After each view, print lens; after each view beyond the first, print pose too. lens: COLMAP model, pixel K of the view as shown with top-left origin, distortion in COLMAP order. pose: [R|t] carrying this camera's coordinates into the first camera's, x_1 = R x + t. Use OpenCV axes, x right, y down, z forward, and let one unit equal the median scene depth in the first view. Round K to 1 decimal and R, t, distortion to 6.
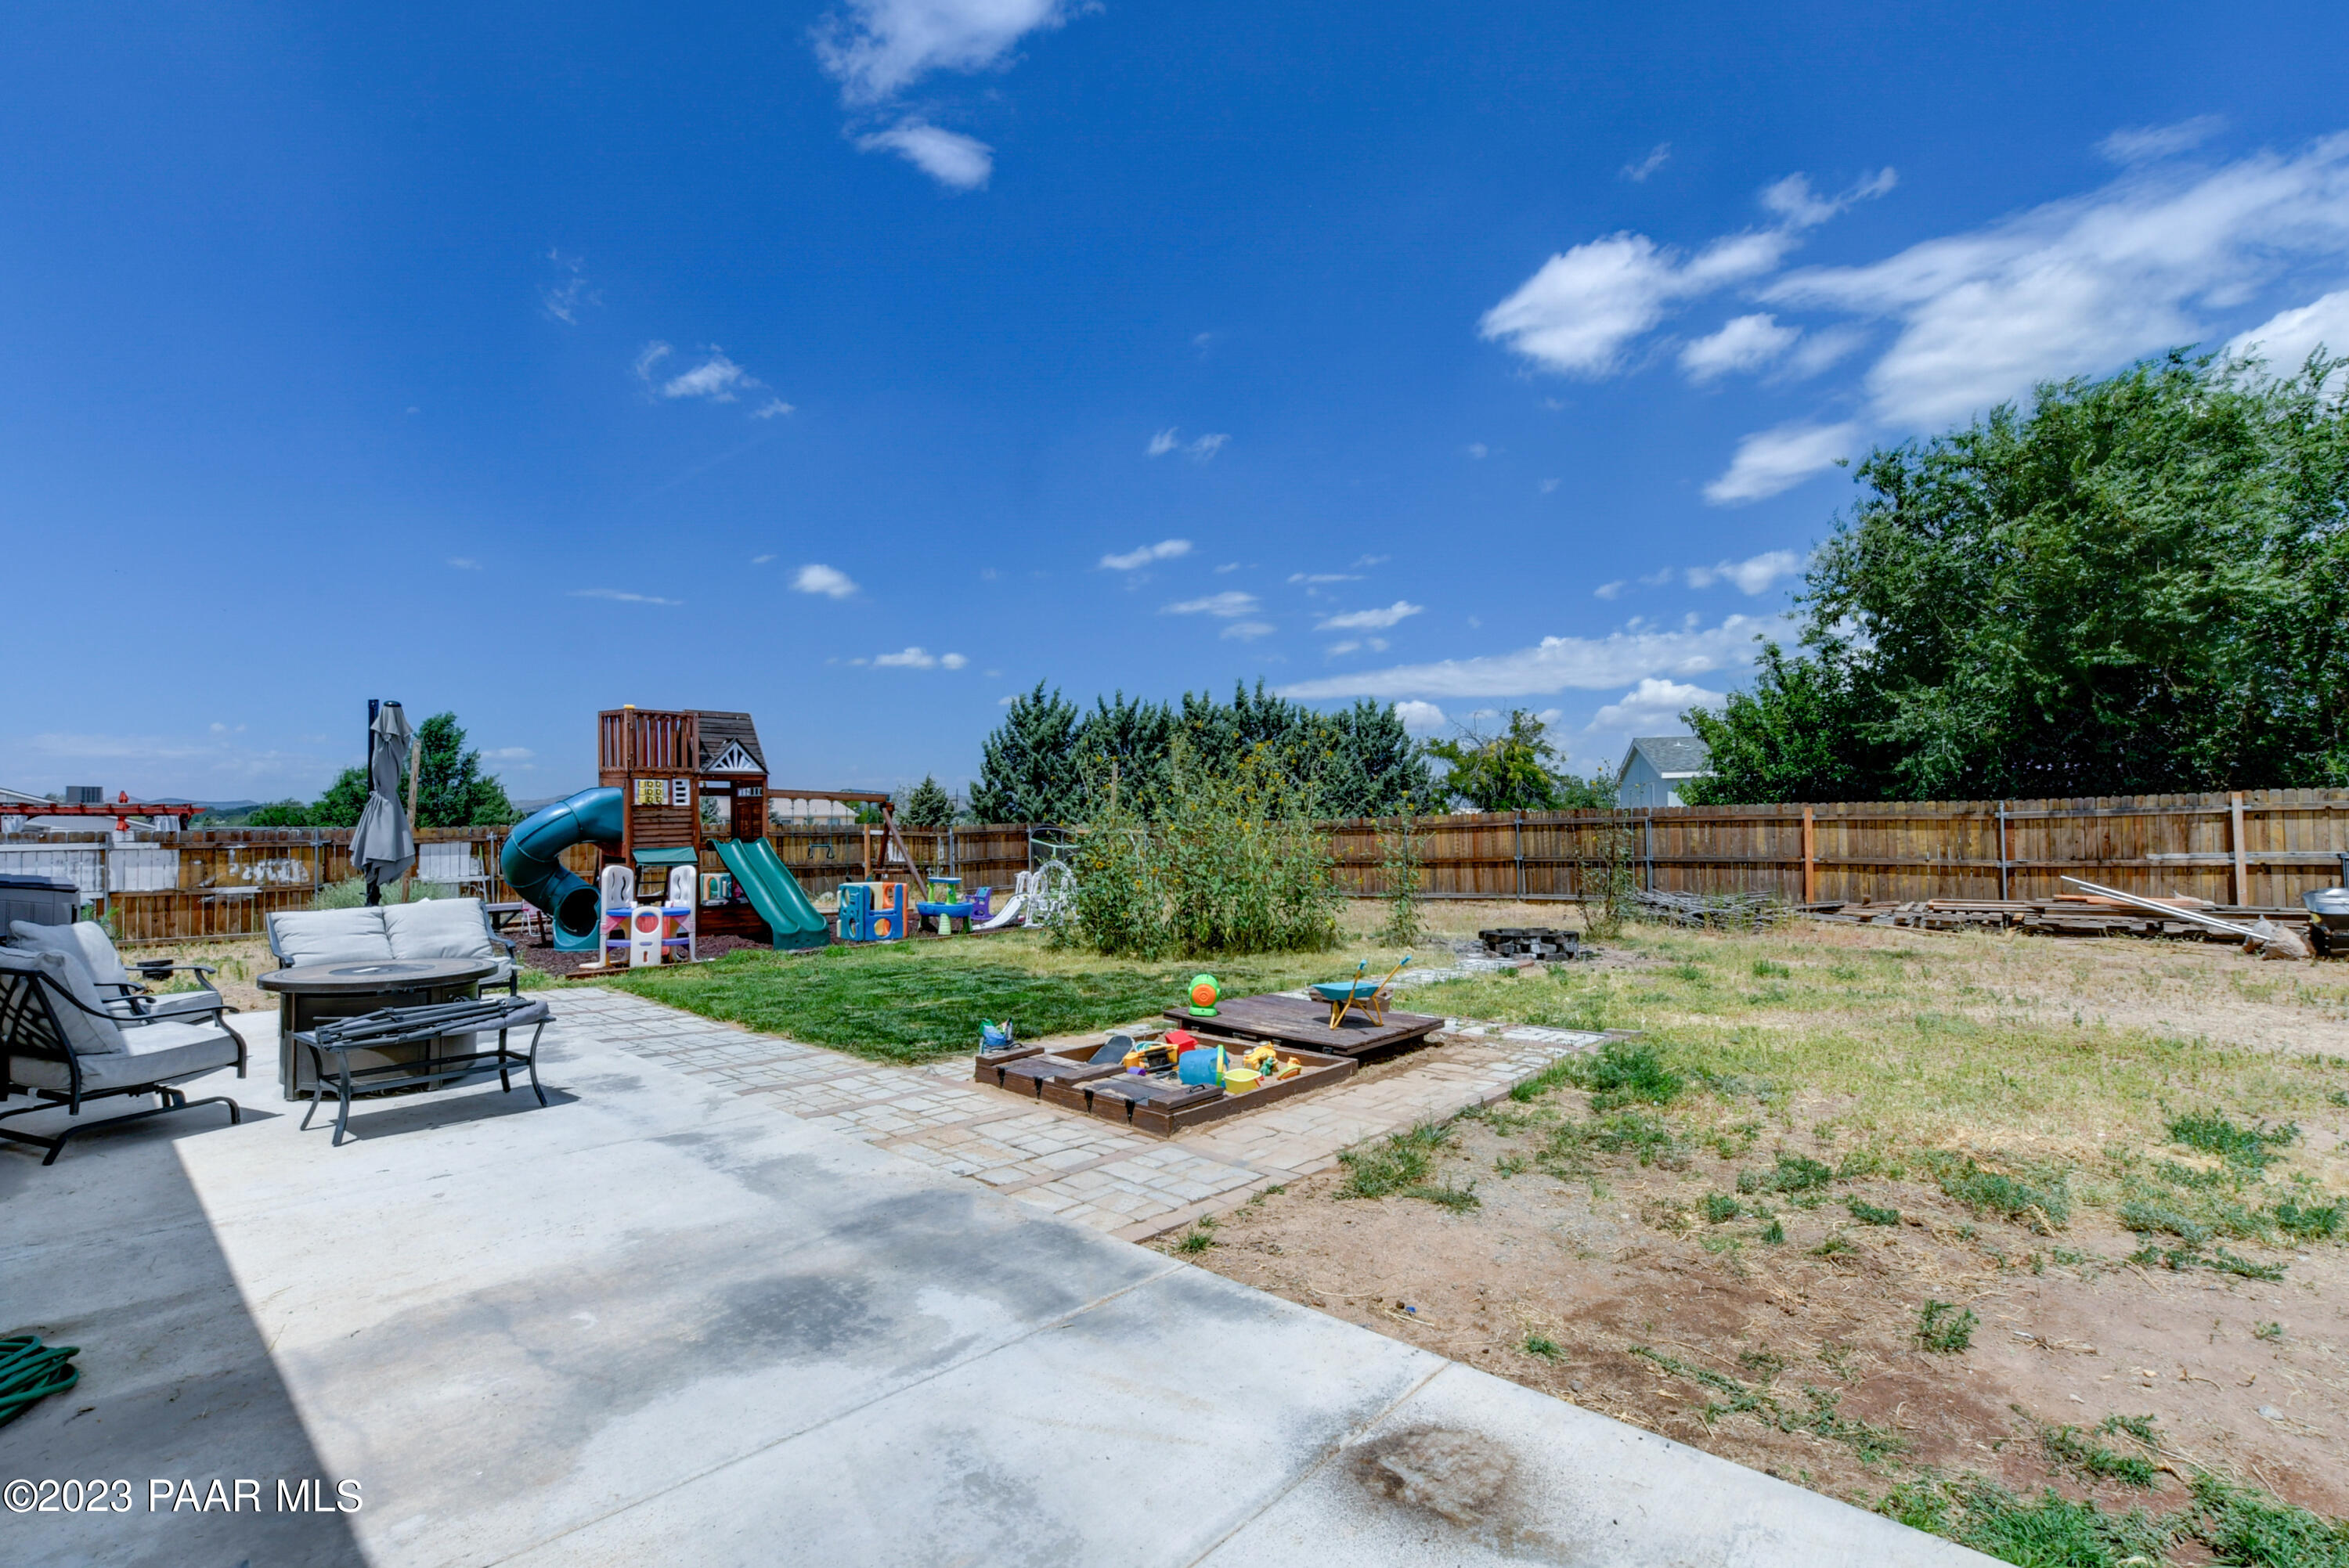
lens RADIAL K [[1097.0, 0, 1174.5], [0, 1097.0, 784.0], [0, 0, 1]] dist [-0.003386, -0.000031]
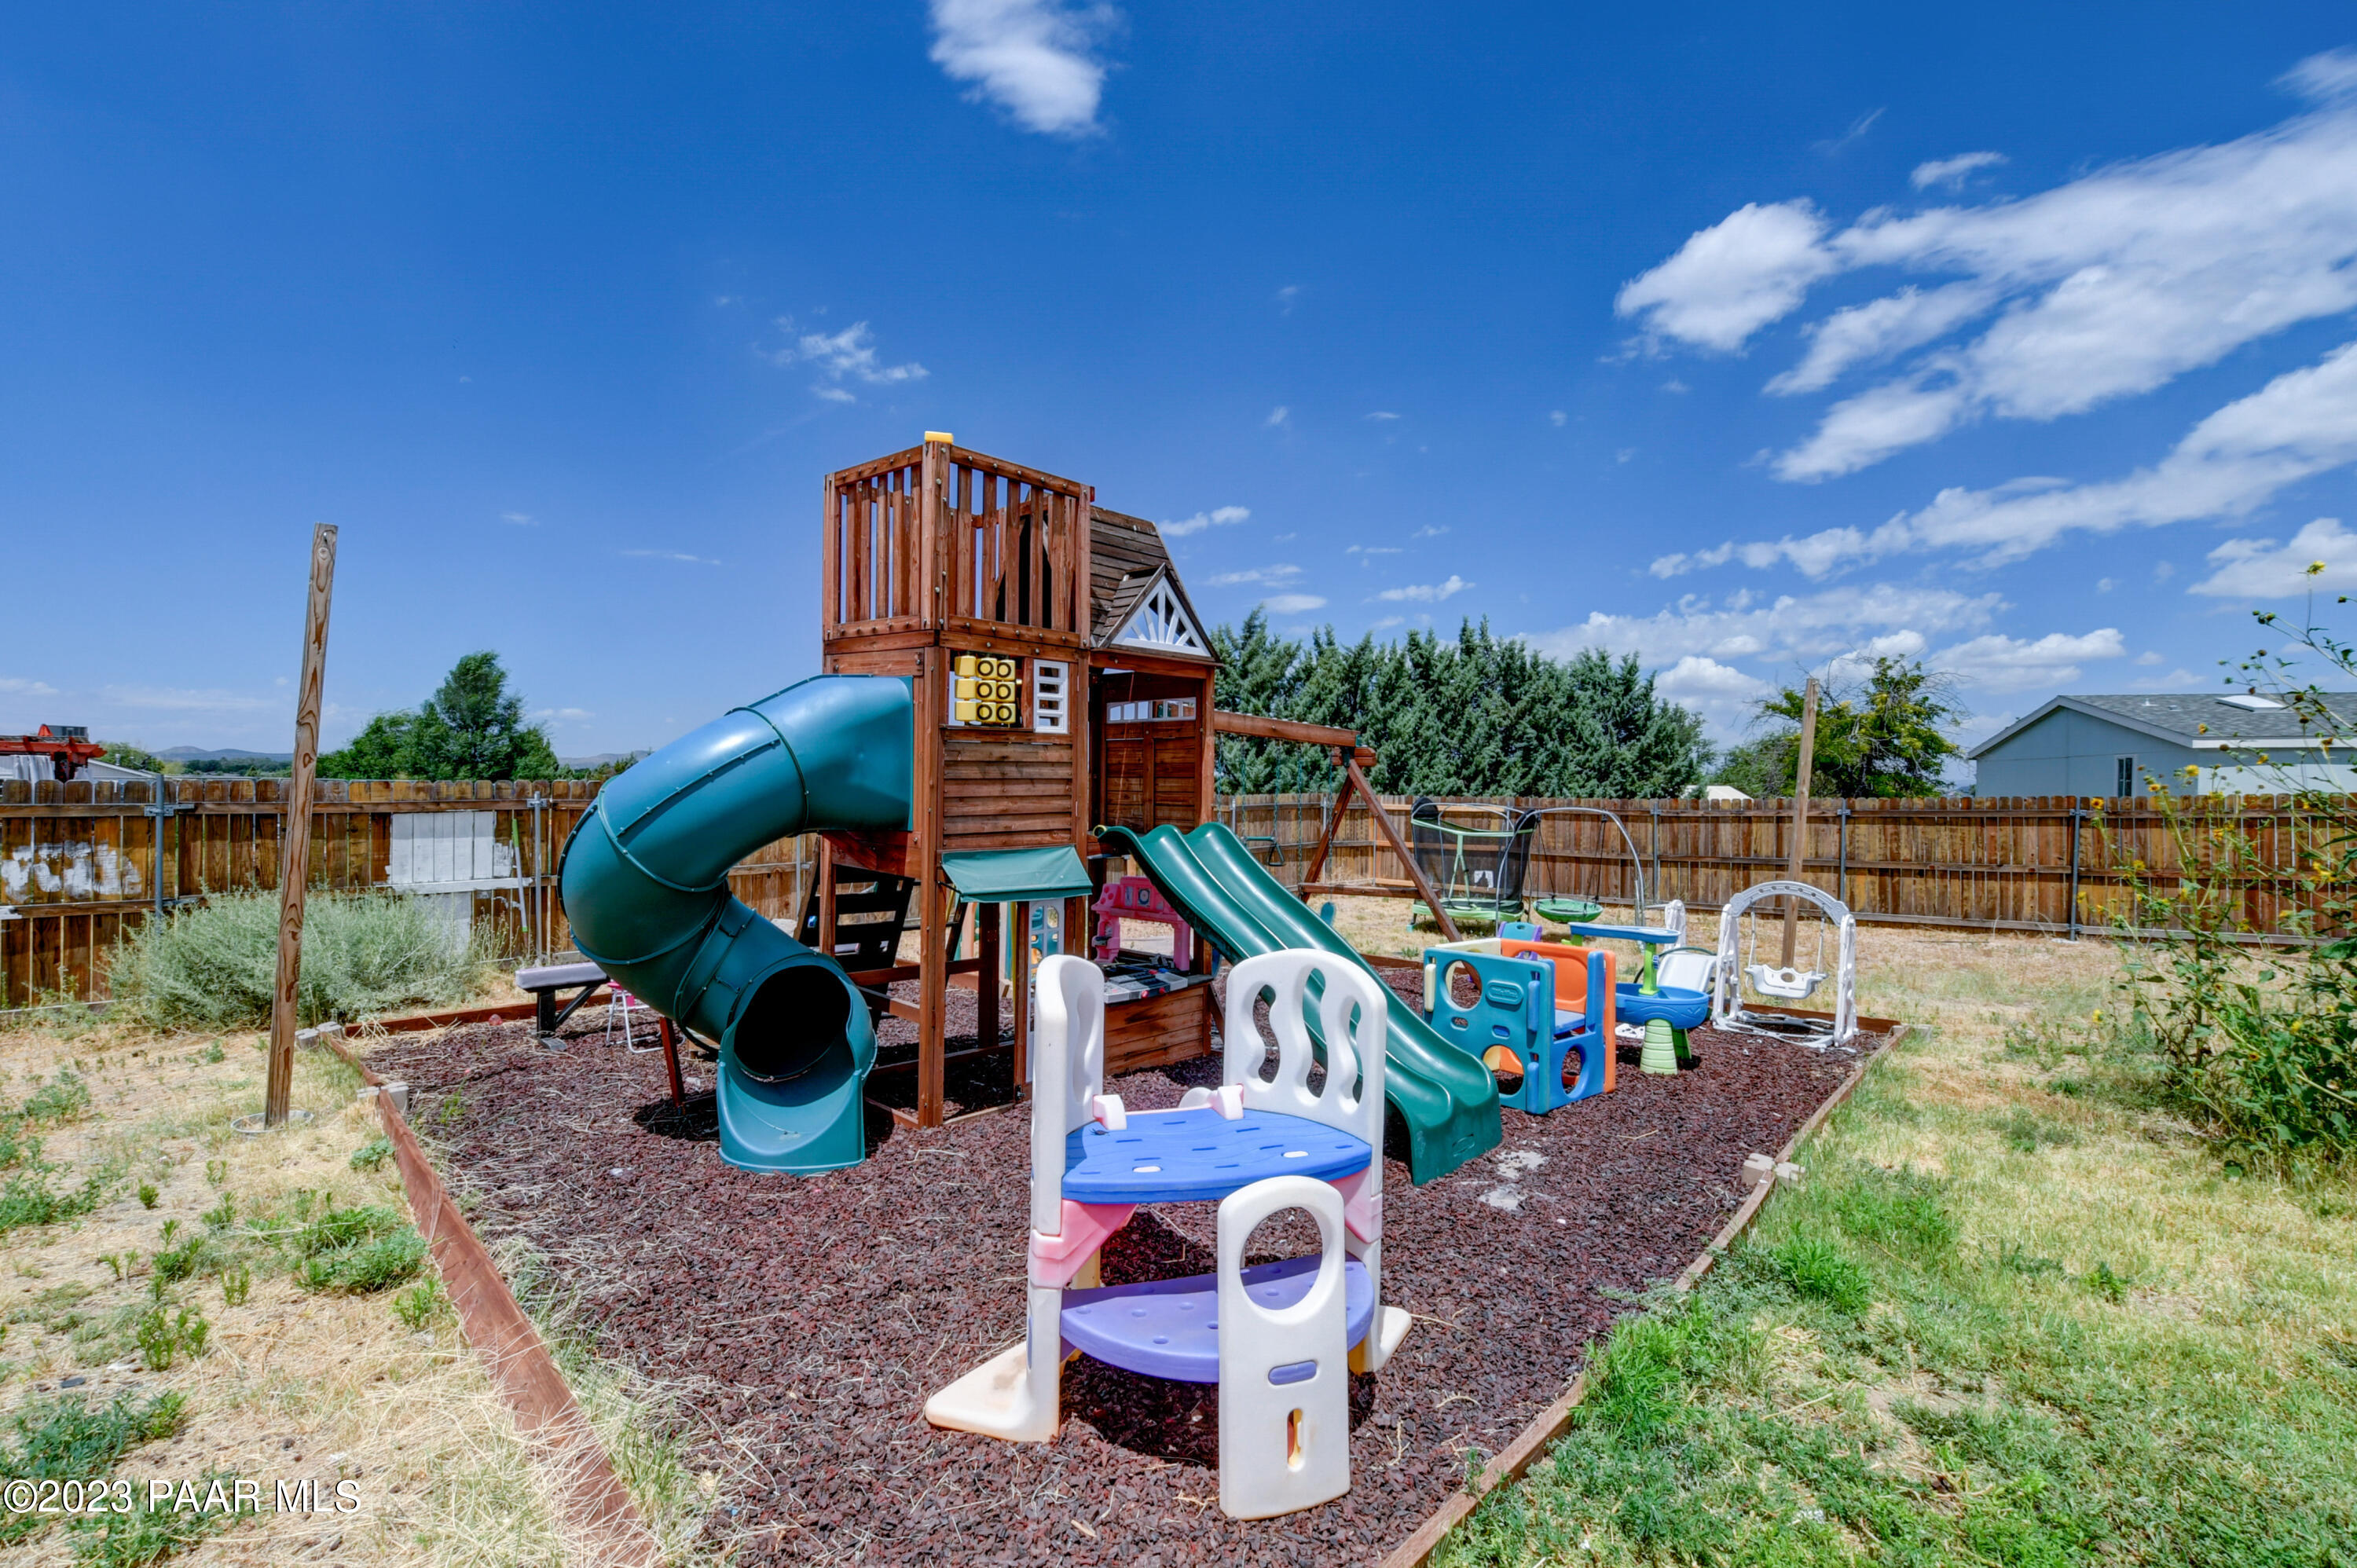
lens RADIAL K [[1030.8, 0, 1183.3], [0, 1030.8, 792.6], [0, 0, 1]] dist [-0.008176, -0.000106]
pose [[0.999811, 0.019185, 0.003180, -0.187991], [-0.019284, 0.999212, 0.034697, 0.012362], [-0.002512, -0.034752, 0.999393, 0.302926]]
